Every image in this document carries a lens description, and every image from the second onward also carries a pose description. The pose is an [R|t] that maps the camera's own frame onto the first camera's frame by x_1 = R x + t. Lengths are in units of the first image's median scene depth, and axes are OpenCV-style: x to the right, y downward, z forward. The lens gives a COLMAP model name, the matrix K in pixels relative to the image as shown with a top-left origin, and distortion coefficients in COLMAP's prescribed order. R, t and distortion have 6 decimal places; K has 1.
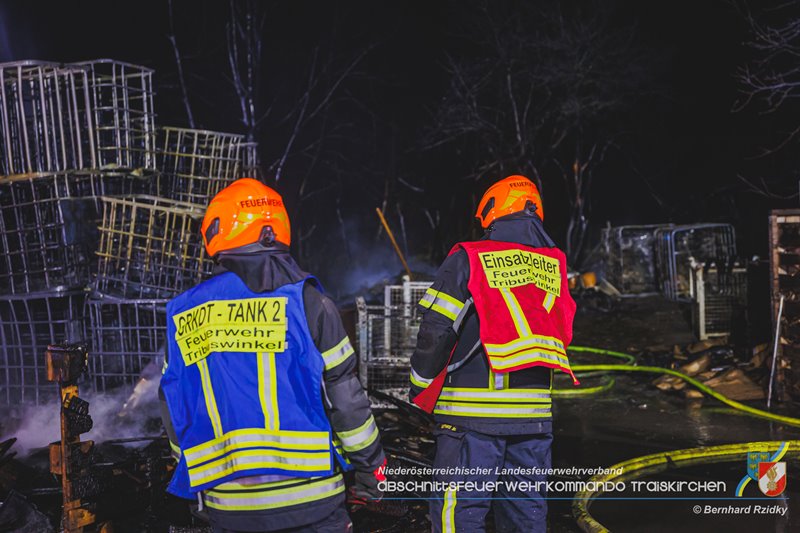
lens RADIAL K [[1146.3, 0, 400.0], [0, 1146.3, 266.5], [0, 0, 1]] dist [-0.034750, -0.041321]
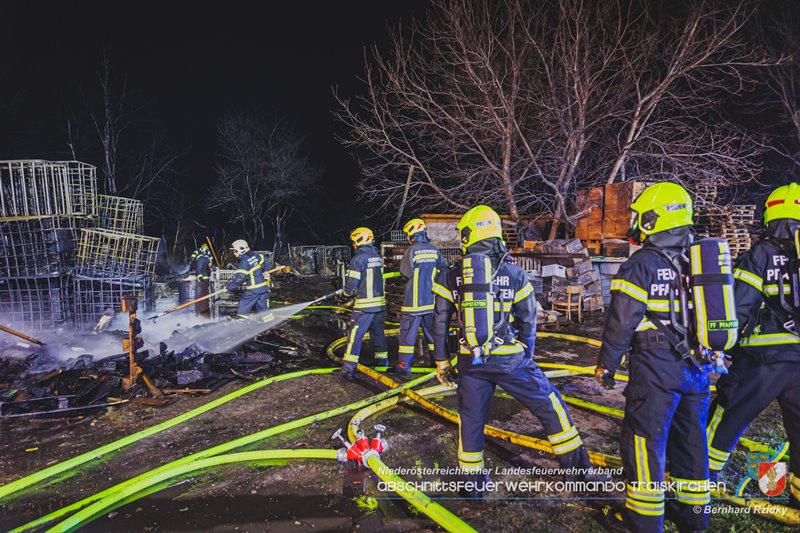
lens RADIAL K [[538.4, 0, 409.2], [0, 538.4, 265.5], [0, 0, 1]] dist [0.006994, -0.006984]
pose [[0.900174, 0.002239, 0.435524, -0.136833], [-0.003509, 0.999992, 0.002112, 0.001555], [-0.435515, -0.003429, 0.900175, -0.120765]]
